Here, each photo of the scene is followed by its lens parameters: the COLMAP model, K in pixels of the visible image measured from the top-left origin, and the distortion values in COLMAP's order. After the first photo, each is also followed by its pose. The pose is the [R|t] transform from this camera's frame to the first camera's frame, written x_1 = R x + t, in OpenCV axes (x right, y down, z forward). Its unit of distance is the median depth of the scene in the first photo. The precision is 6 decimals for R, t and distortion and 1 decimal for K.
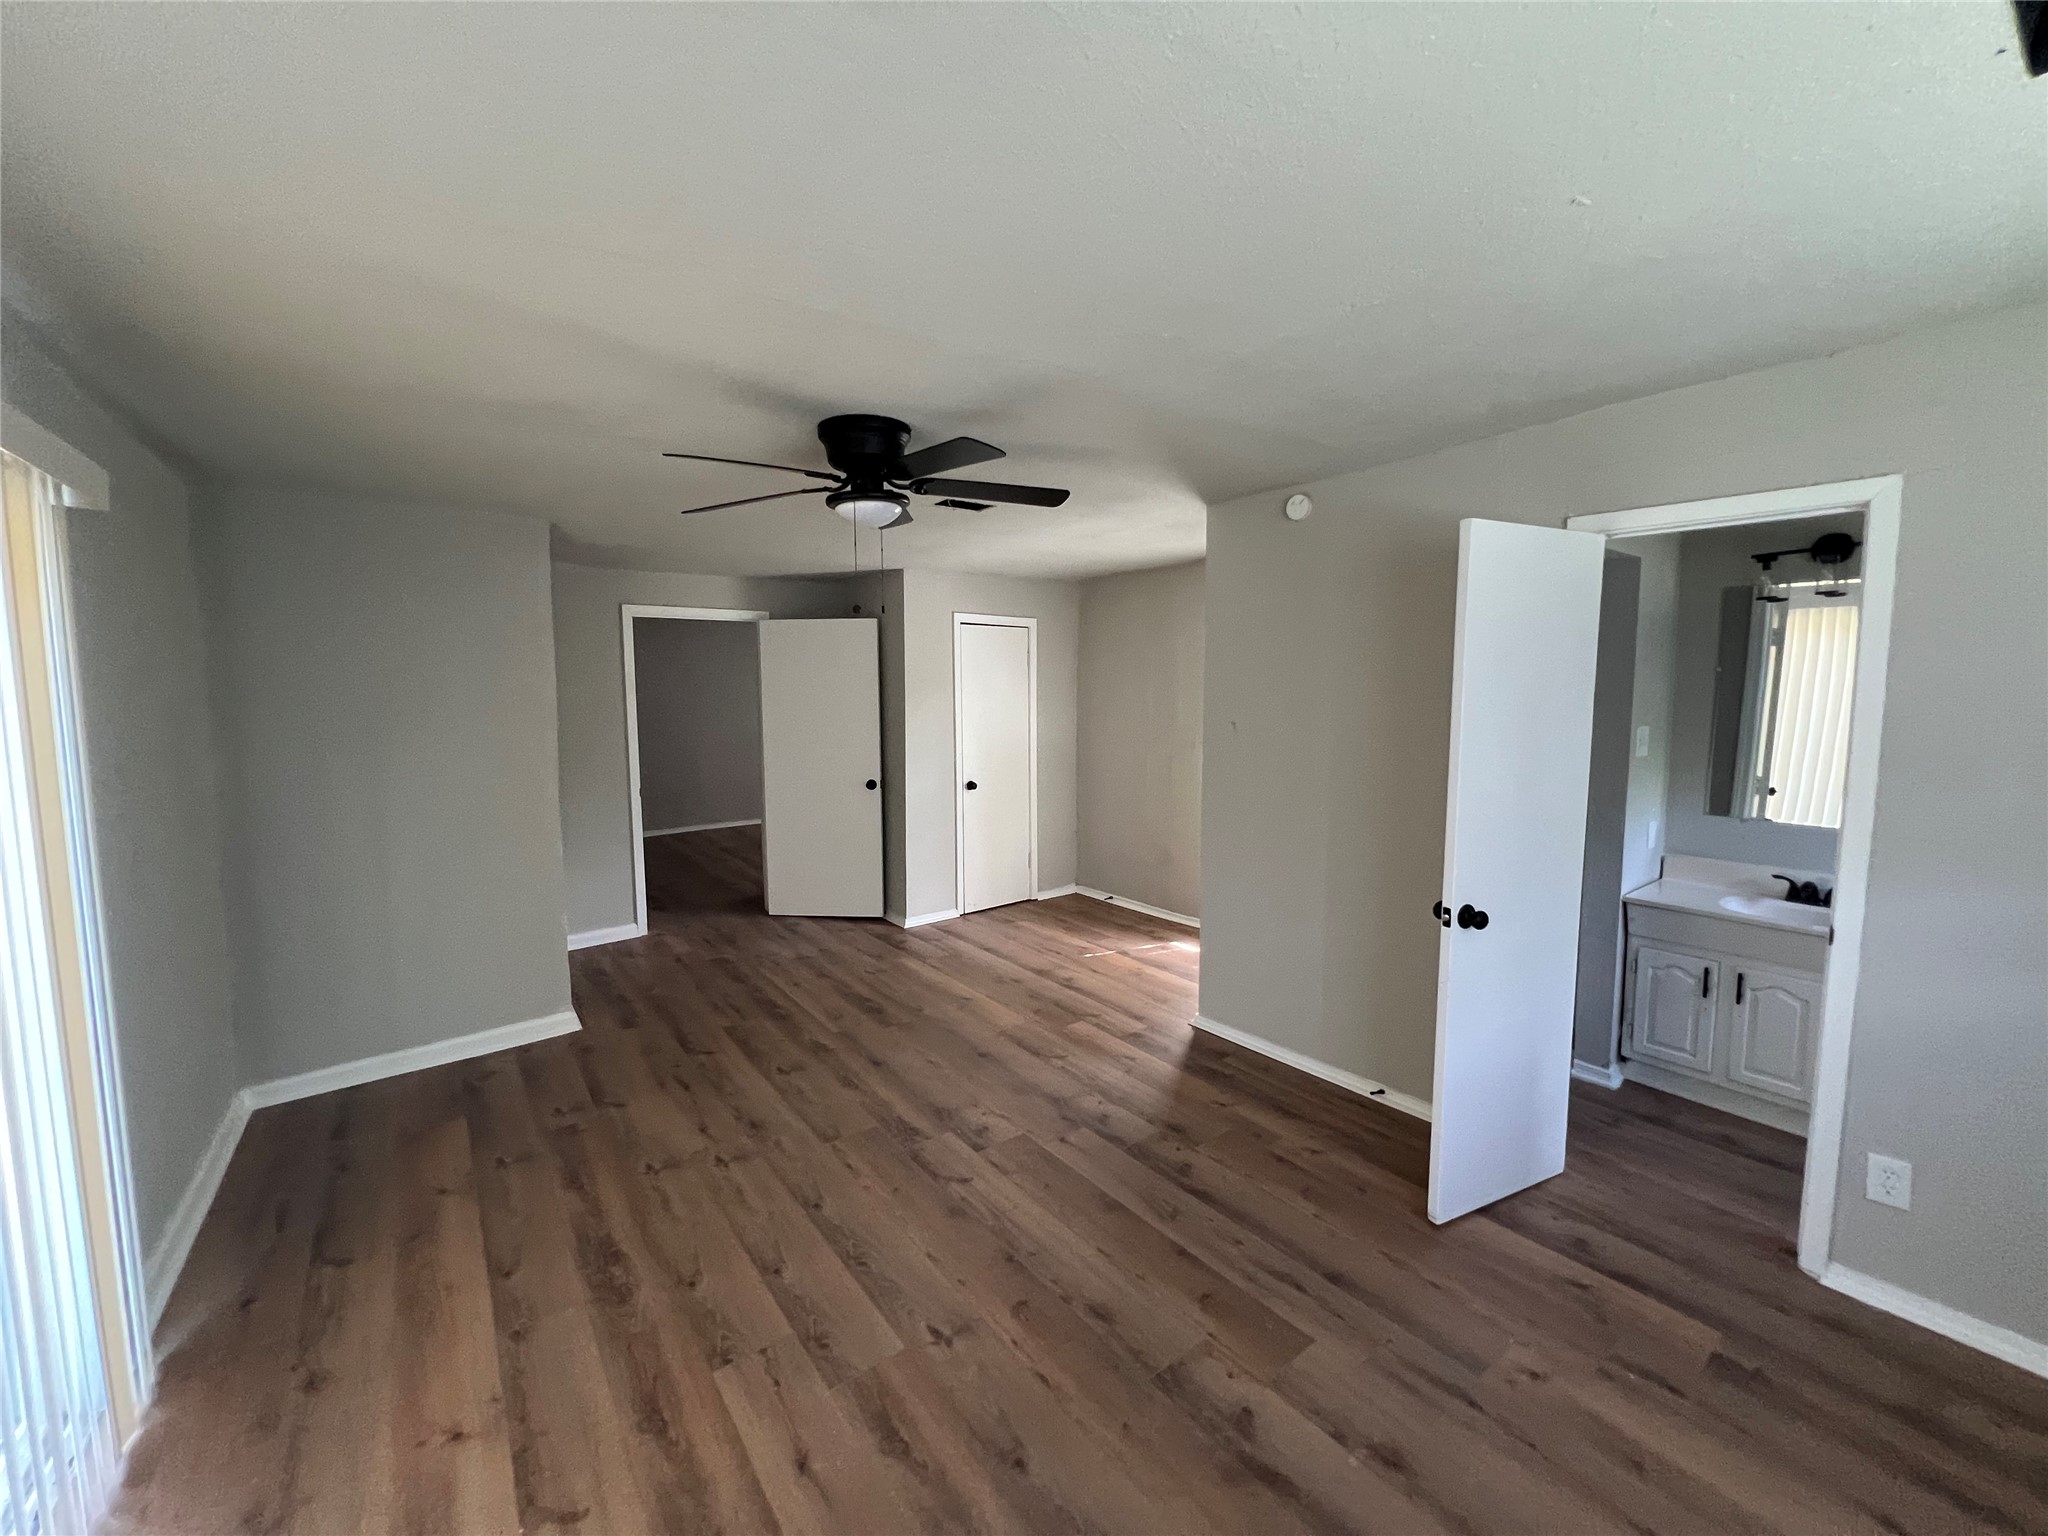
lens RADIAL K [[820.3, 0, 1021.2], [0, 820.3, 769.3], [0, 0, 1]] dist [0.000608, 0.000118]
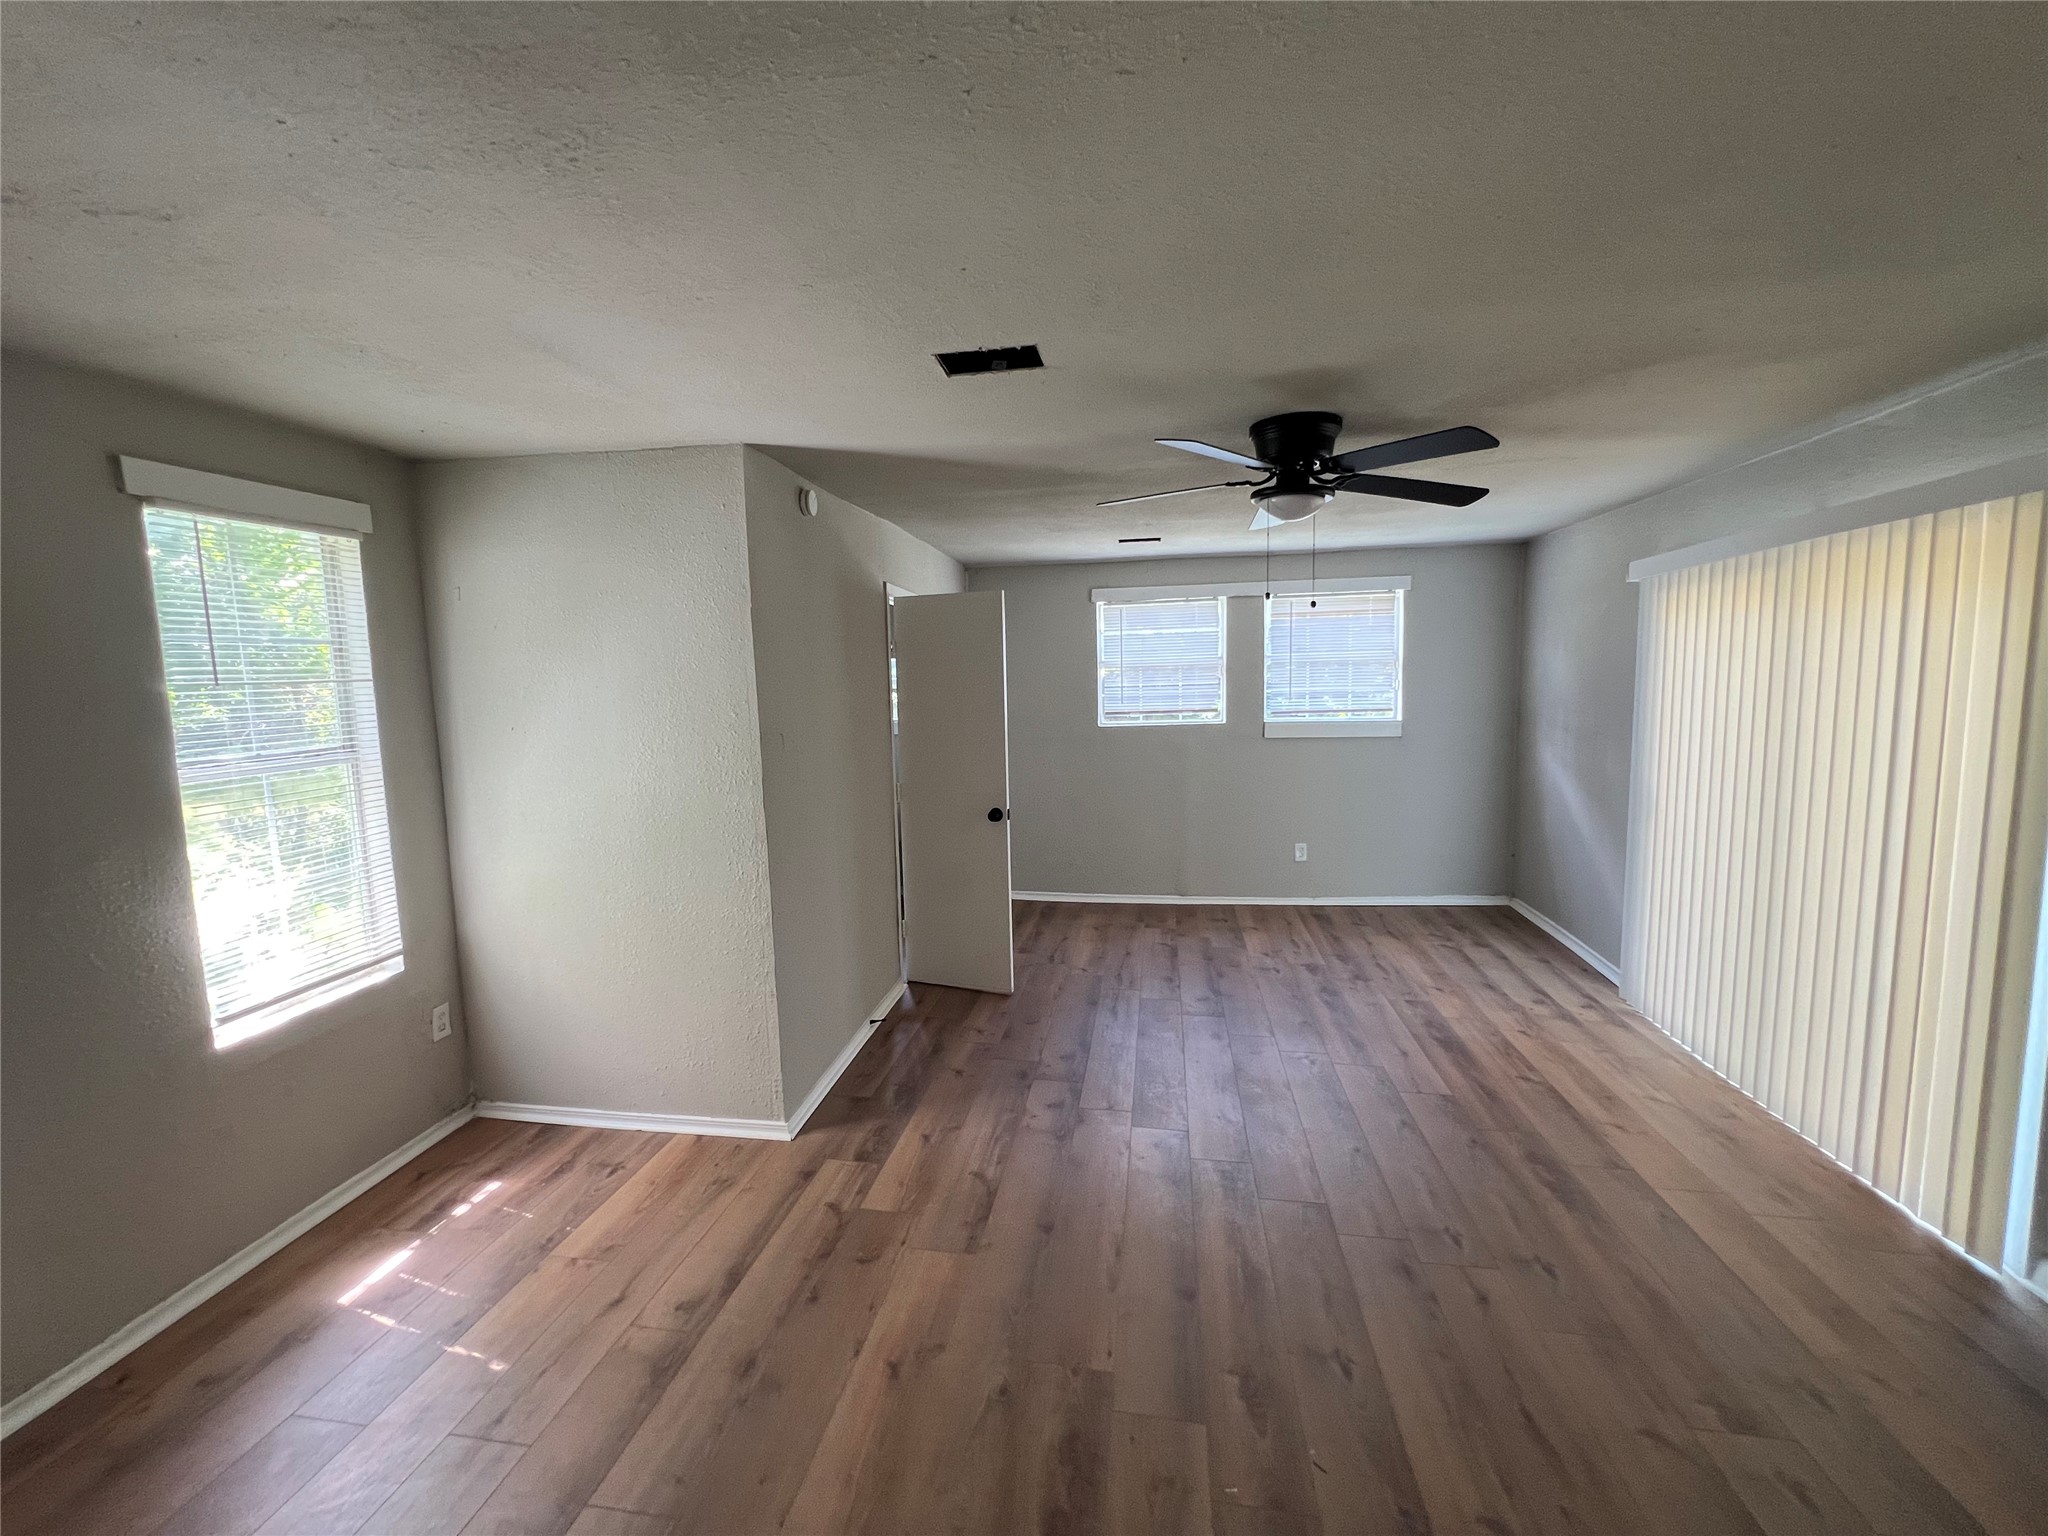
lens RADIAL K [[820.3, 0, 1025.0], [0, 820.3, 764.7], [0, 0, 1]] dist [0.000608, 0.000118]
pose [[-0.692608, -0.052598, 0.719394, -0.534316], [0.098015, 0.981225, 0.166107, -0.147680], [-0.714624, 0.185558, -0.674449, 1.493513]]
